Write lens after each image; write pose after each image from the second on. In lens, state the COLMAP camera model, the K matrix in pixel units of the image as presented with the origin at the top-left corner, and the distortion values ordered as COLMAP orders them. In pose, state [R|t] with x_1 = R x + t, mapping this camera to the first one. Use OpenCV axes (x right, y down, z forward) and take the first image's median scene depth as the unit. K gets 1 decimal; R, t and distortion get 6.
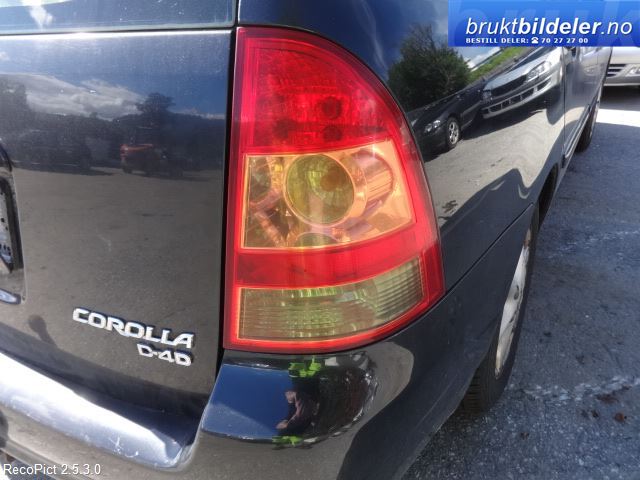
lens RADIAL K [[463.9, 0, 323.2], [0, 463.9, 239.7], [0, 0, 1]] dist [-0.000469, 0.000811]
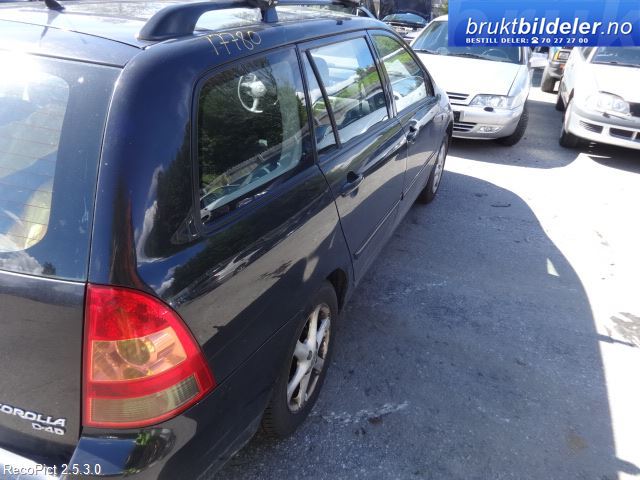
lens RADIAL K [[463.9, 0, 316.7], [0, 463.9, 241.4], [0, 0, 1]] dist [-0.000469, 0.000811]
pose [[0.985375, 0.029288, 0.167861, 0.332378], [-0.031707, 0.999428, 0.011747, -0.495209], [-0.167421, -0.016898, 0.985741, -0.863979]]
